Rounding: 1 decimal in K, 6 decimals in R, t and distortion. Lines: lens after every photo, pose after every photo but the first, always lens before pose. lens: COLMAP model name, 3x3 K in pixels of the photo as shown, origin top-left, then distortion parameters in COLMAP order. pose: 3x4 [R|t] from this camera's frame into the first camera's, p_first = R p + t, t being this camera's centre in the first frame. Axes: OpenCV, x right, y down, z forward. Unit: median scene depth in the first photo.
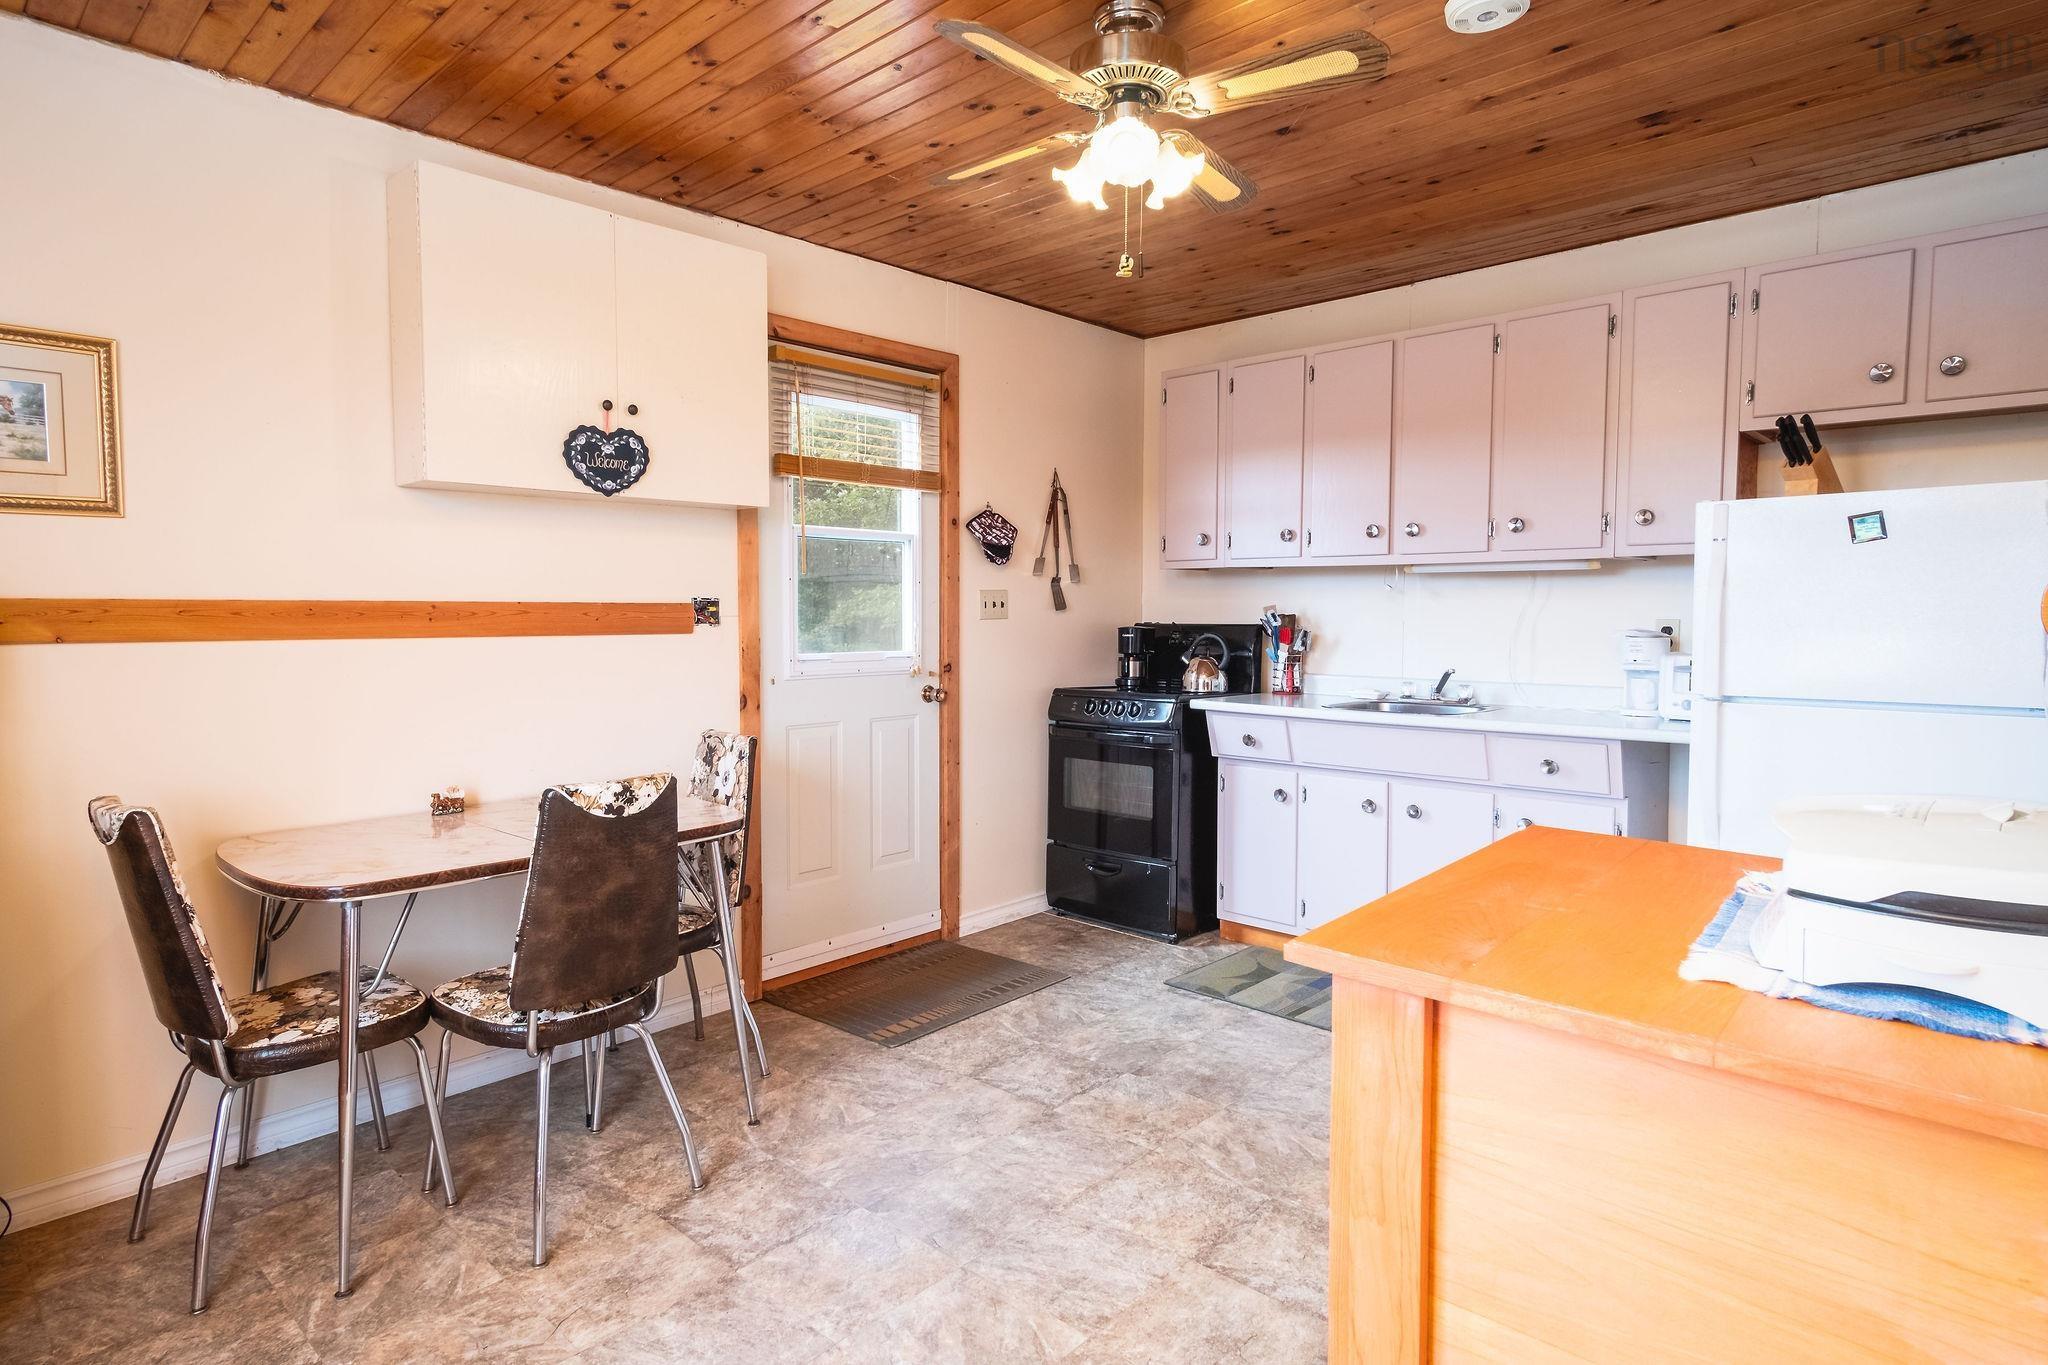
lens RADIAL K [[1083.8, 0, 1026.1], [0, 1083.8, 682.5], [0, 0, 1]] dist [0.005077, 0.001100]
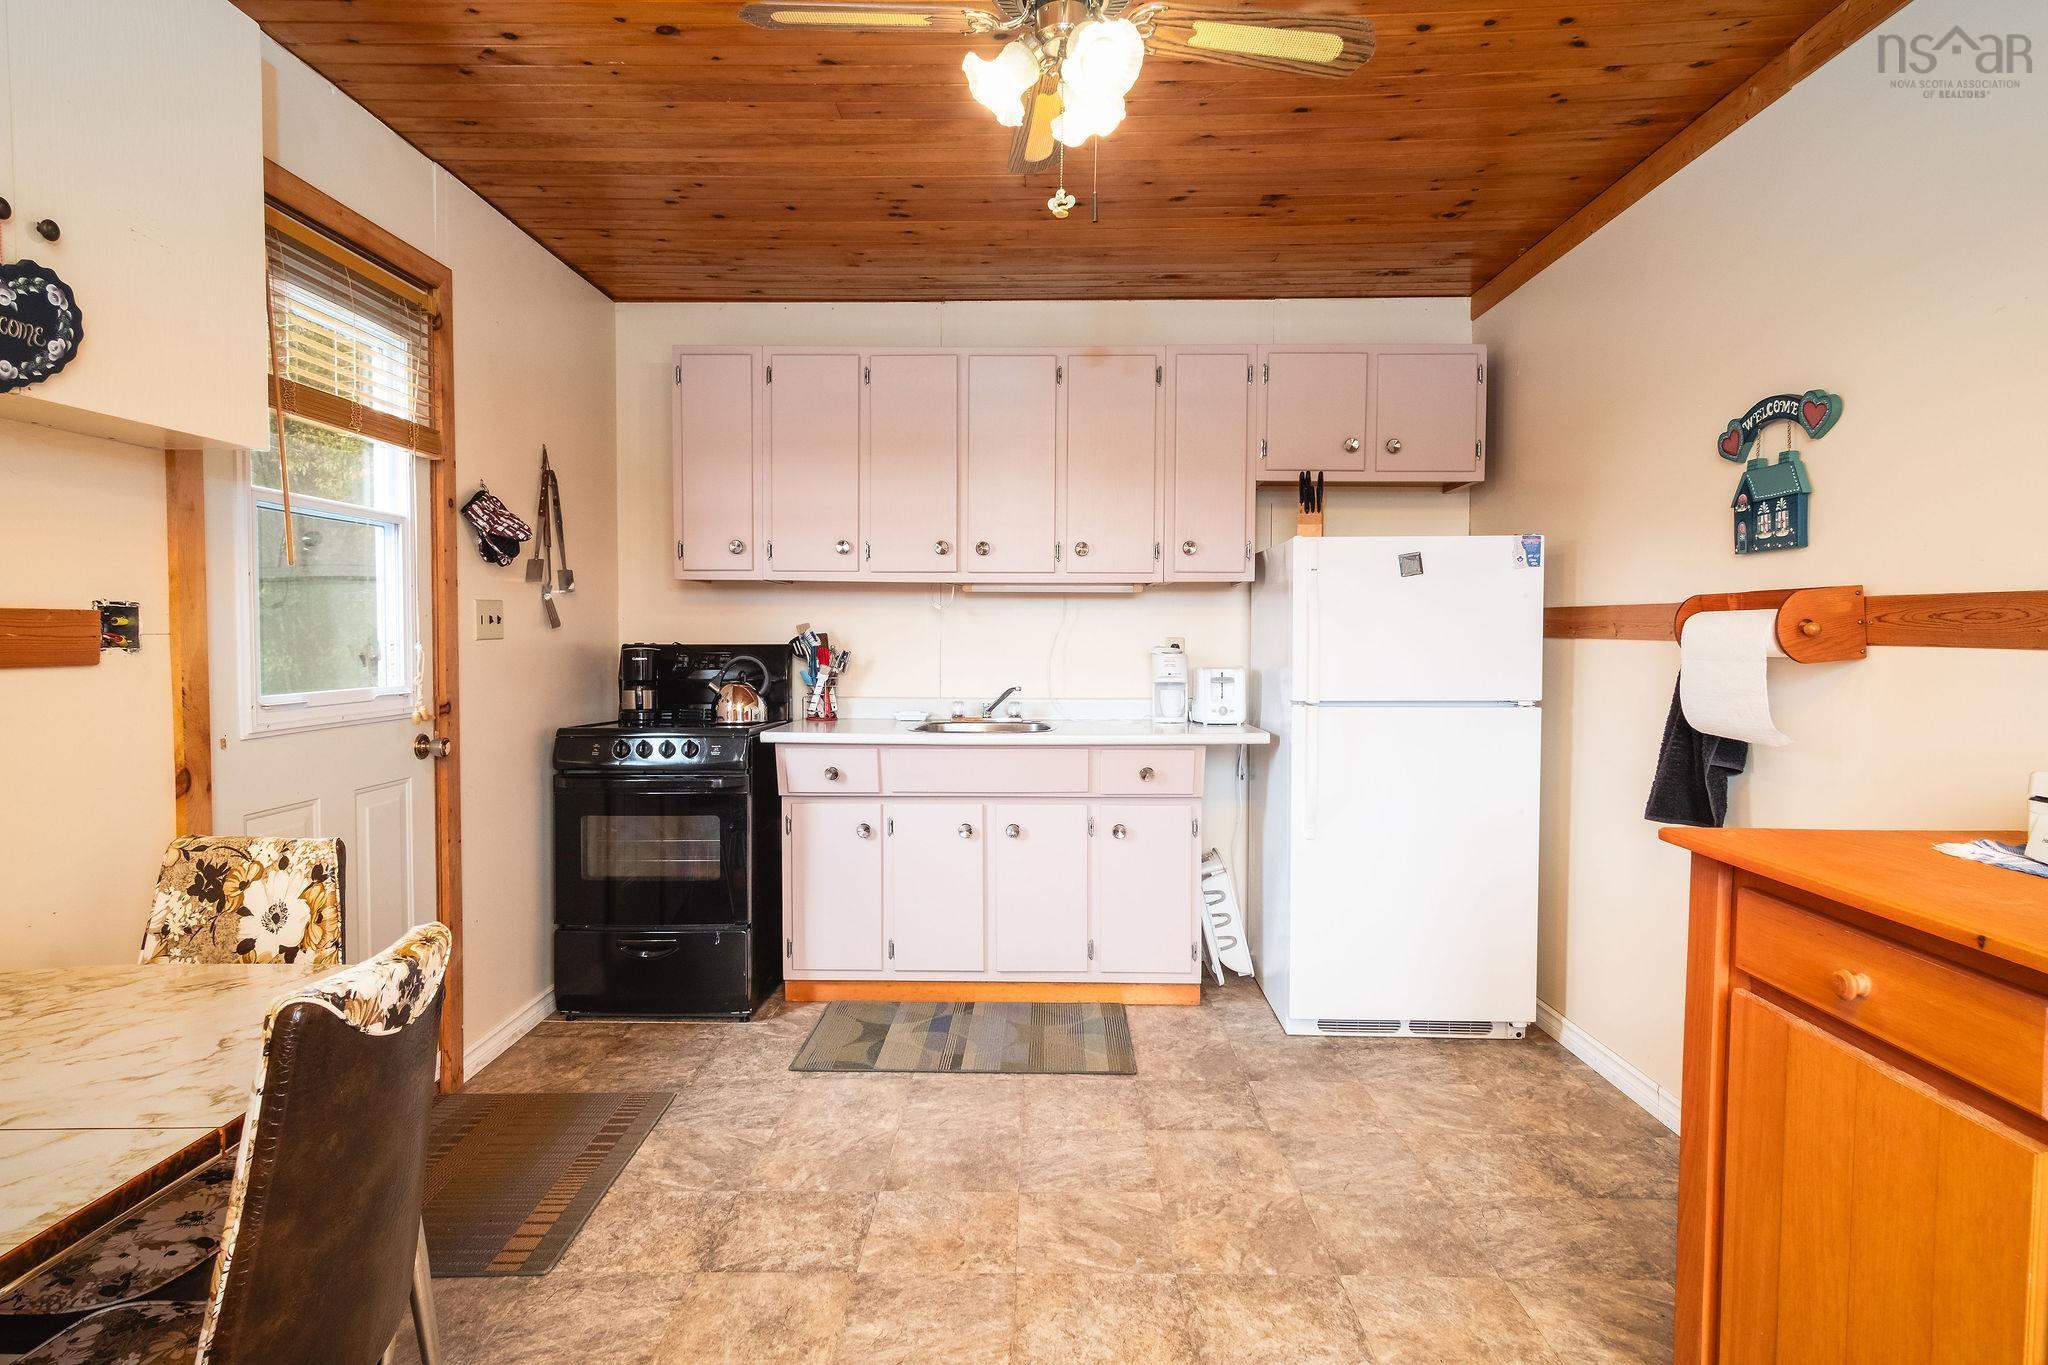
lens RADIAL K [[1071.0, 0, 978.3], [0, 1071.0, 687.6], [0, 0, 1]] dist [0.002946, 0.000364]
pose [[0.750668, -0.032129, 0.659898, -0.297610], [0.042041, 0.999116, 0.000821, -0.013914], [-0.659340, 0.027127, 0.751355, 0.266118]]
